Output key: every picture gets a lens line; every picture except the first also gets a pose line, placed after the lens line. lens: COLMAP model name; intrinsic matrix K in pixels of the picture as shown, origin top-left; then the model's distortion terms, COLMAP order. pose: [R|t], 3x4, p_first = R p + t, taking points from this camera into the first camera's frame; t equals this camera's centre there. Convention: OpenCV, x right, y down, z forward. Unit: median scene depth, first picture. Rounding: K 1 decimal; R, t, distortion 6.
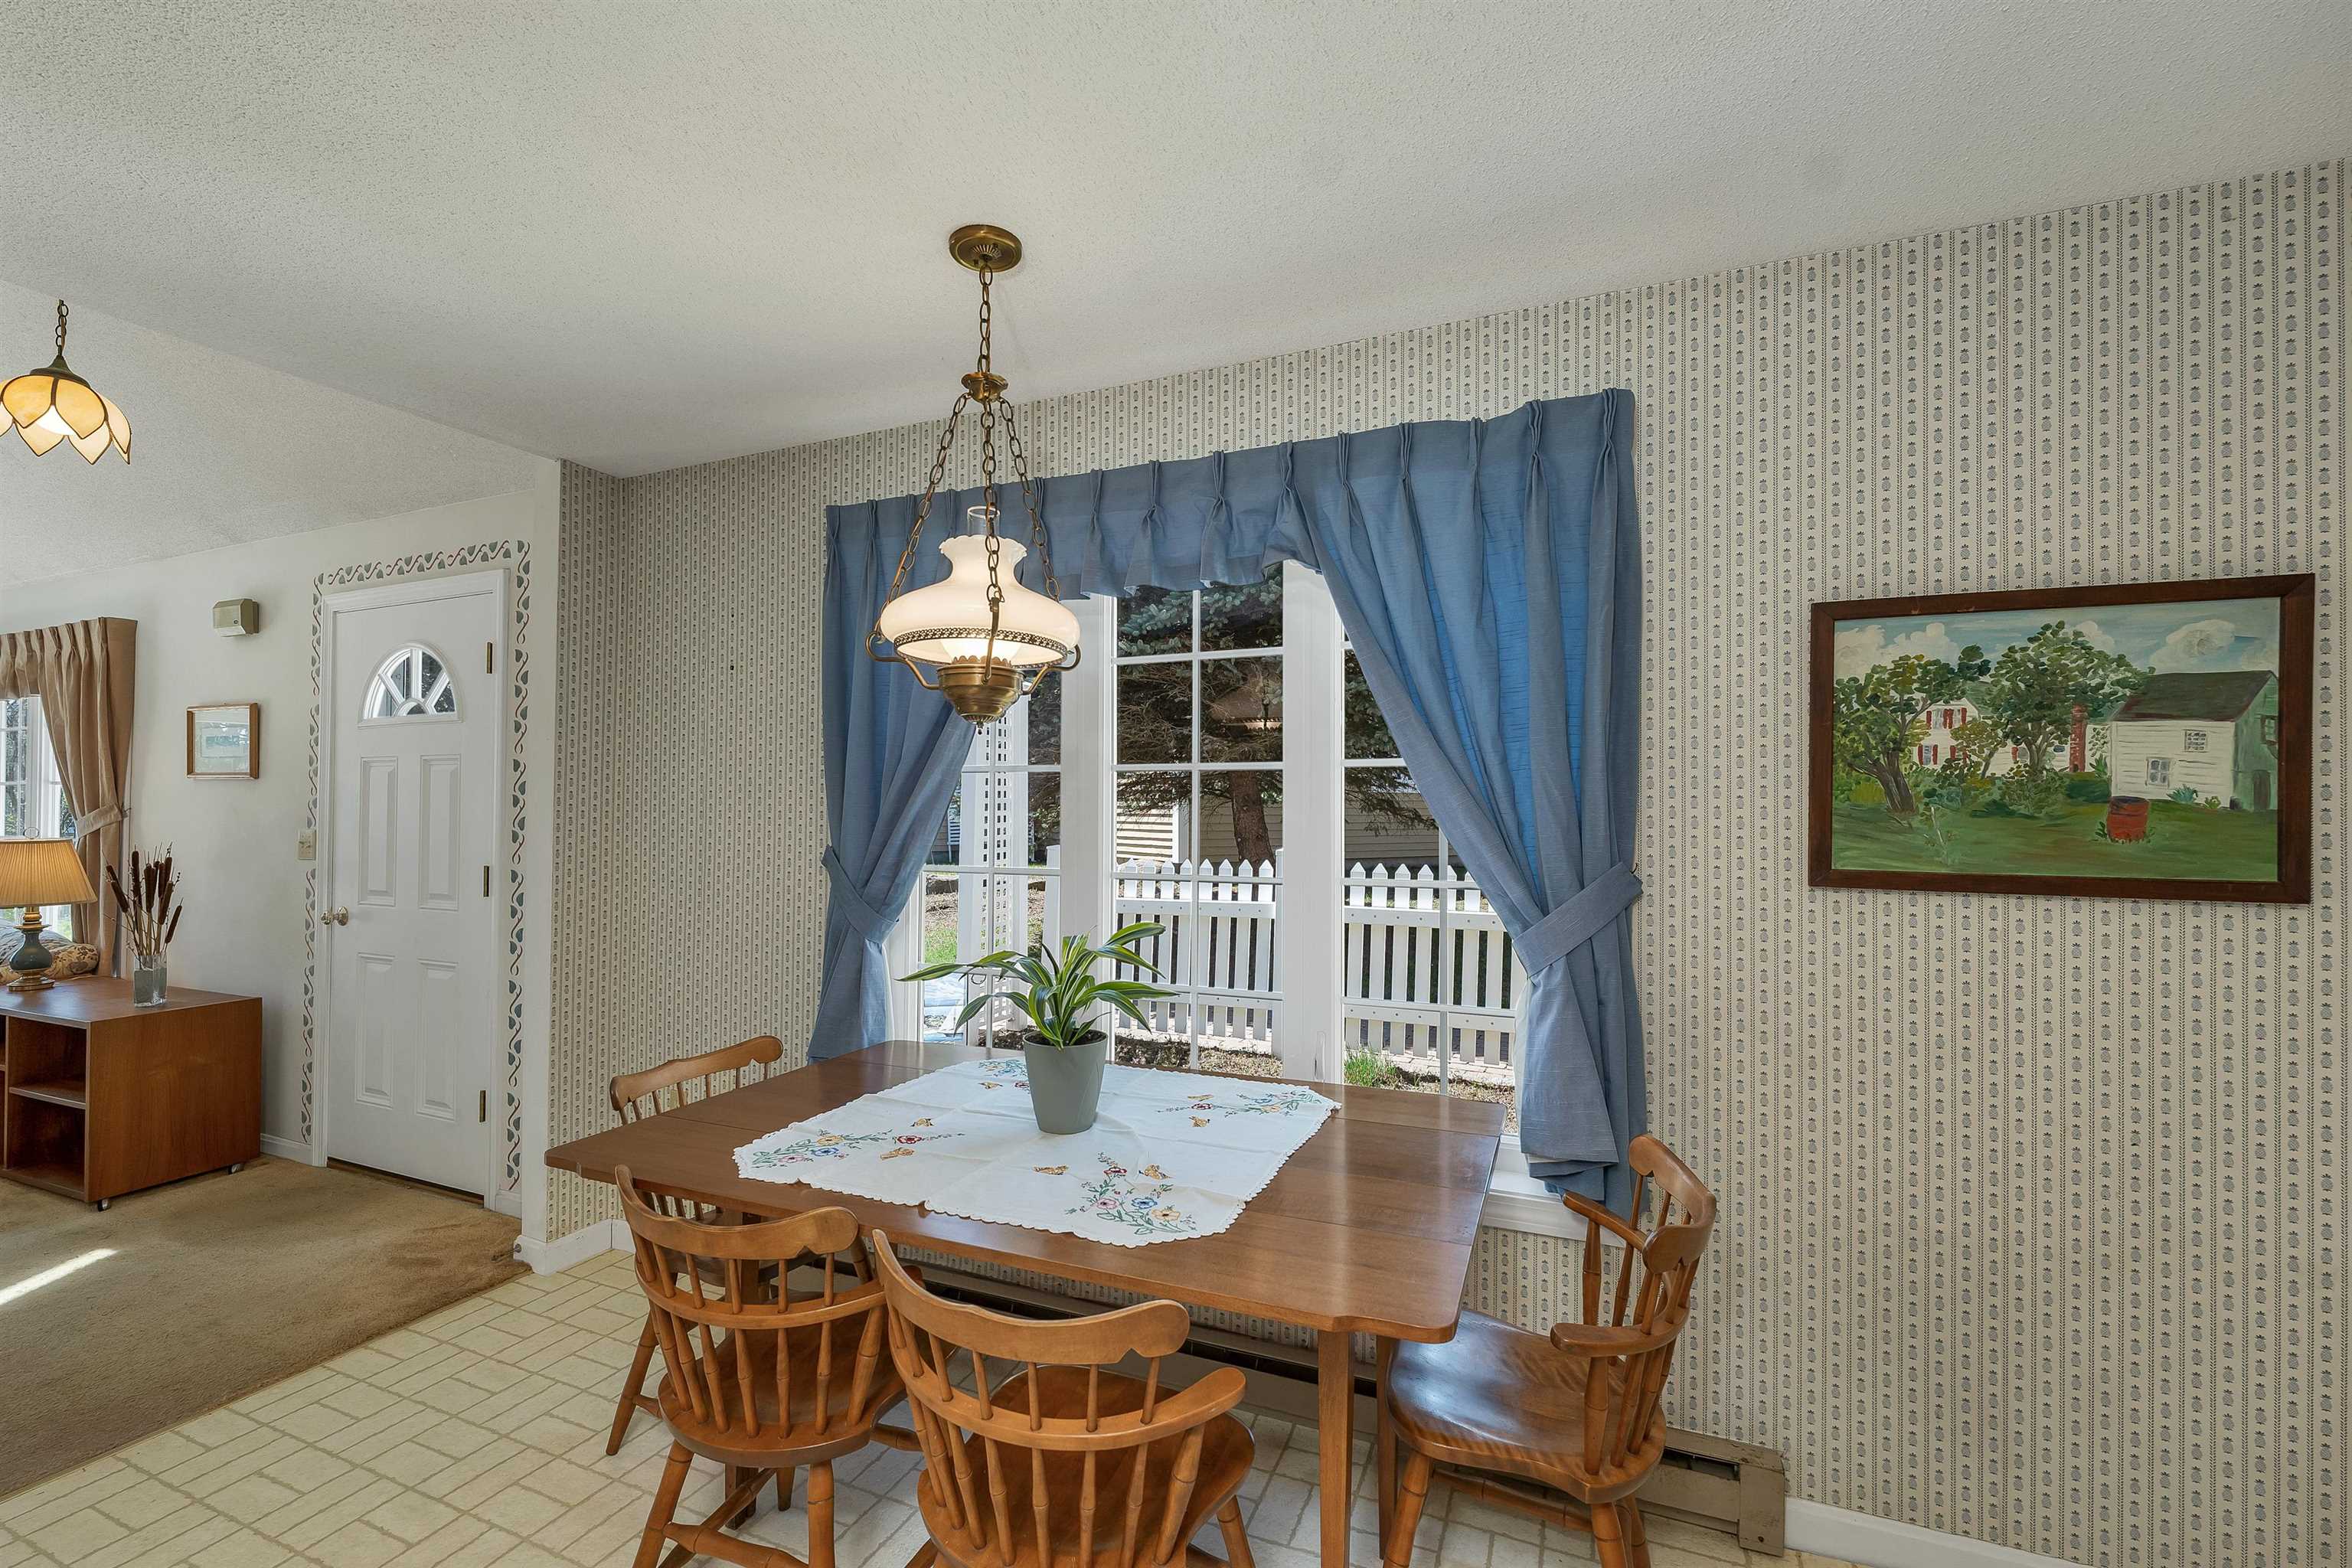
lens RADIAL K [[998.2, 0, 1176.0], [0, 998.2, 784.0], [0, 0, 1]] dist [-0.002295, -0.000775]
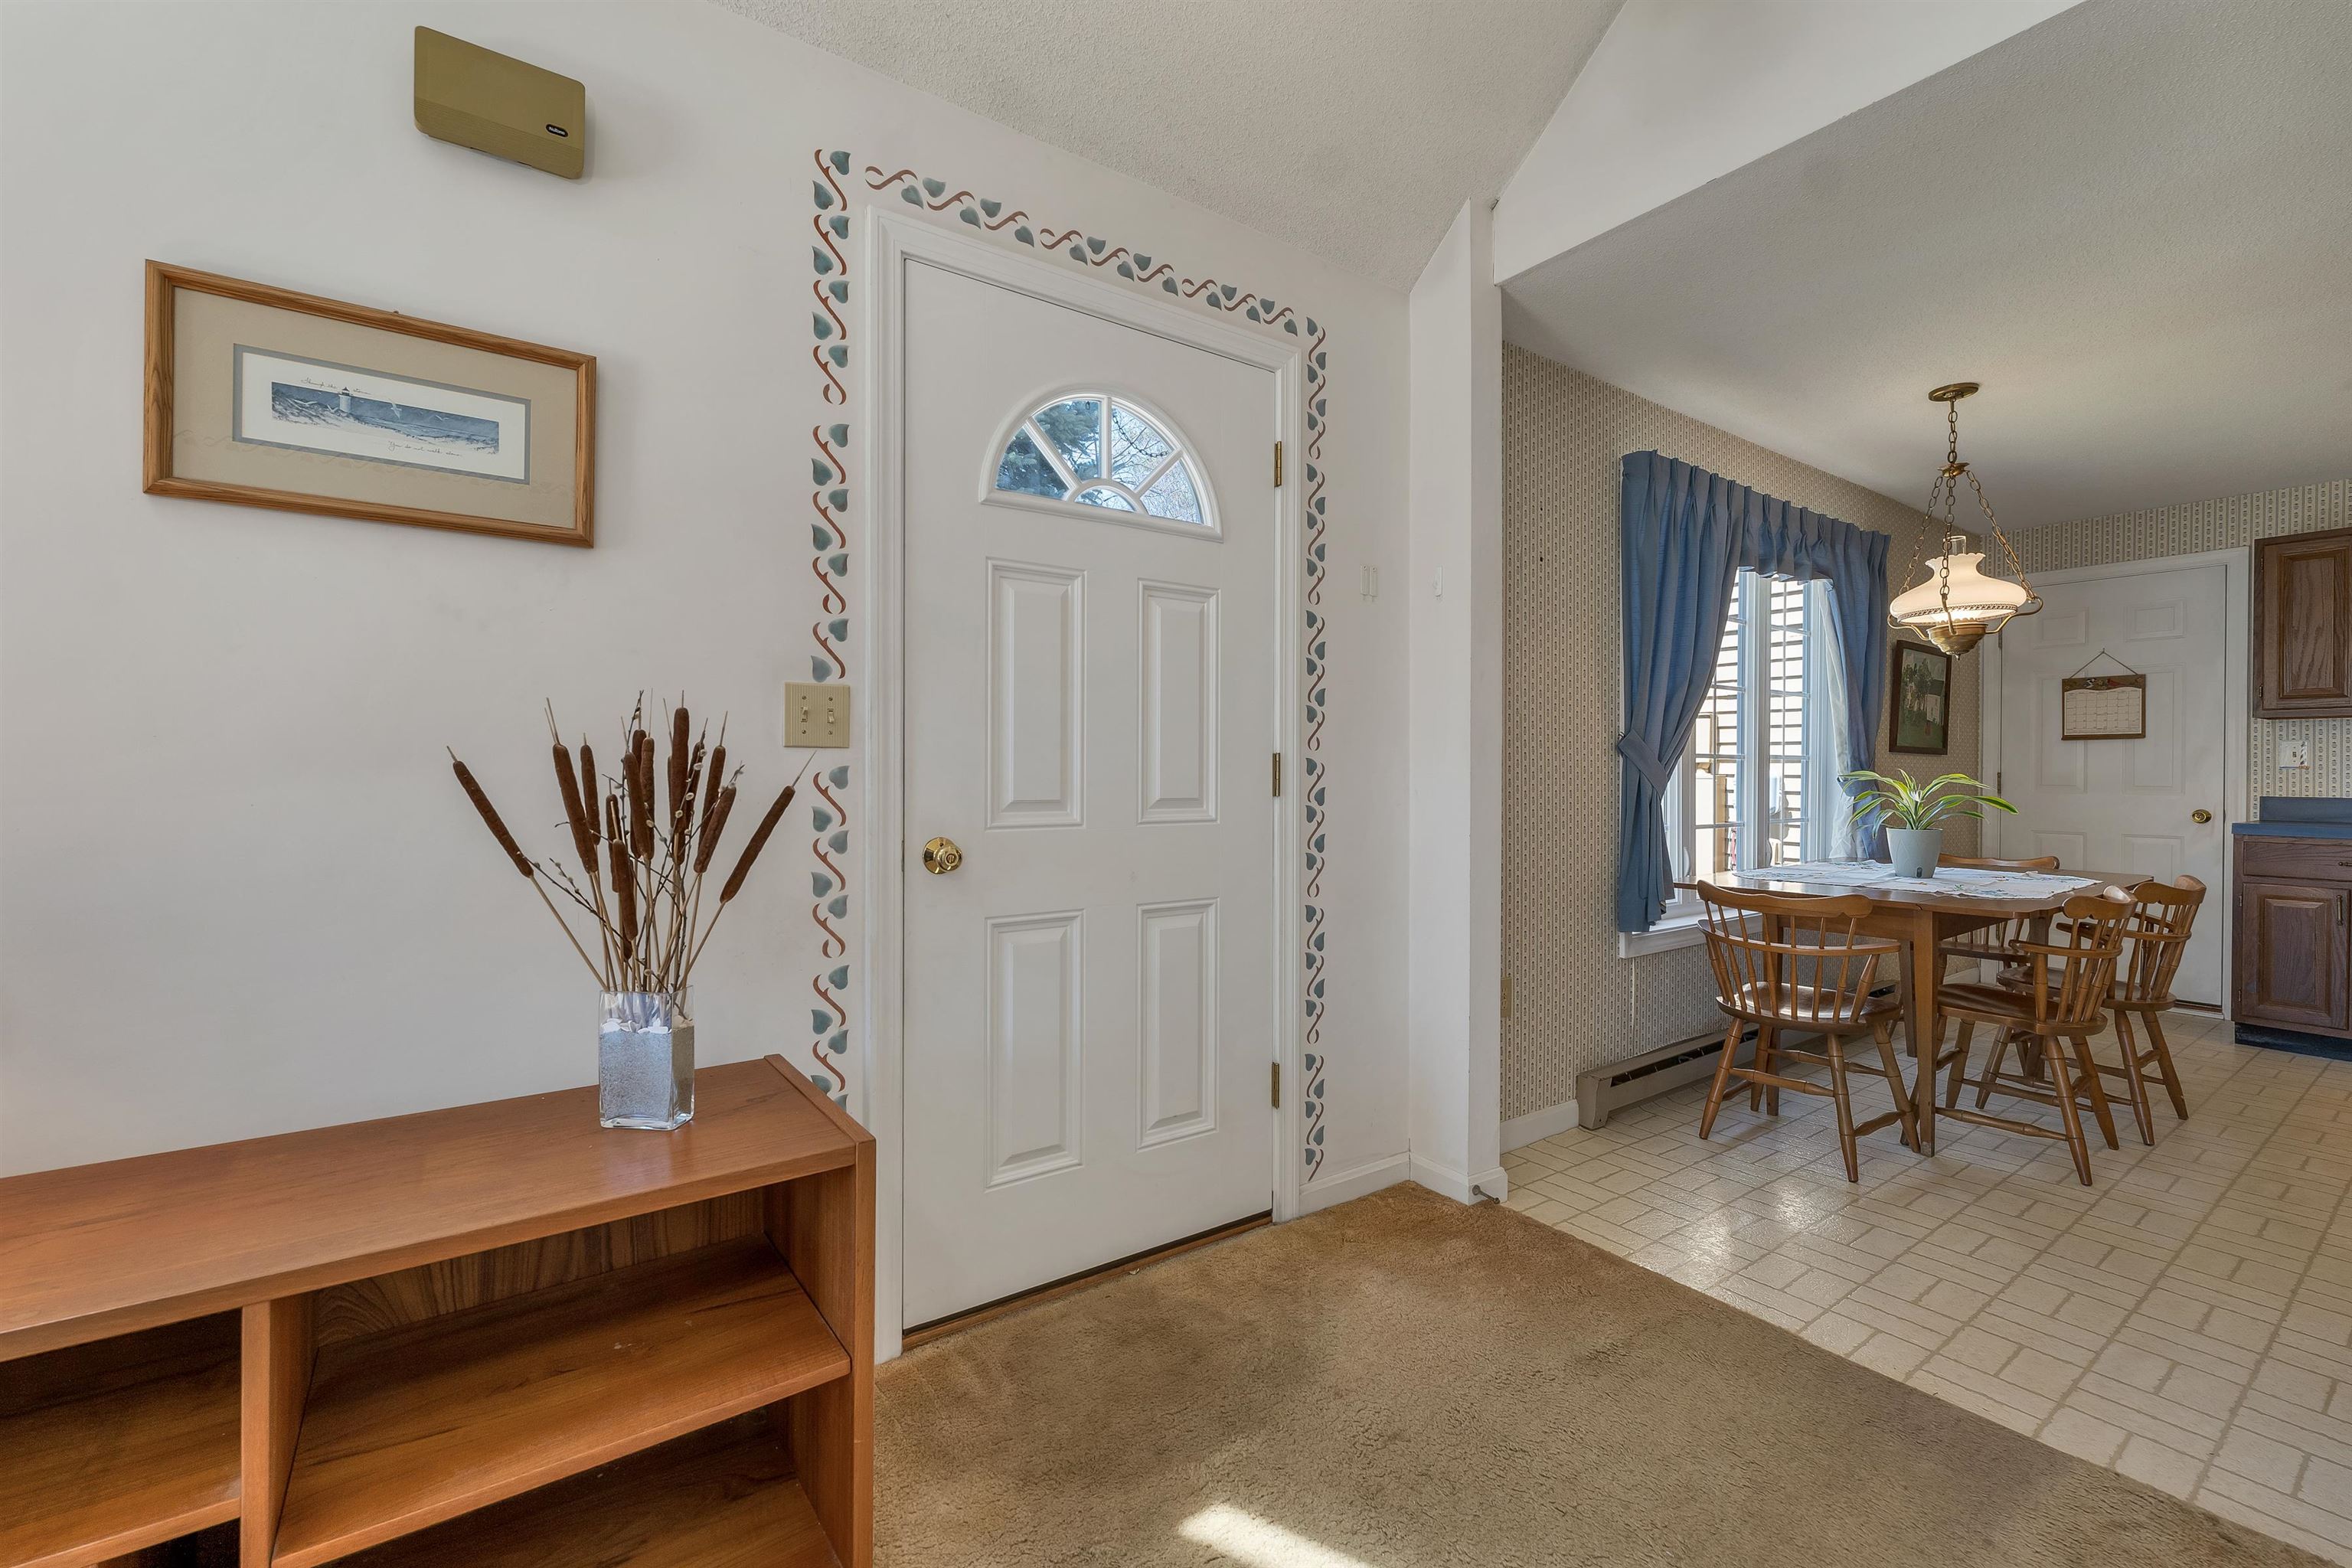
lens RADIAL K [[998.2, 0, 1176.0], [0, 998.2, 784.0], [0, 0, 1]] dist [-0.002295, -0.000775]
pose [[0.532000, 0.006604, 0.846718, -1.347961], [-0.025140, 0.999652, 0.007999, 0.101355], [-0.846371, -0.025542, 0.531981, 0.681016]]
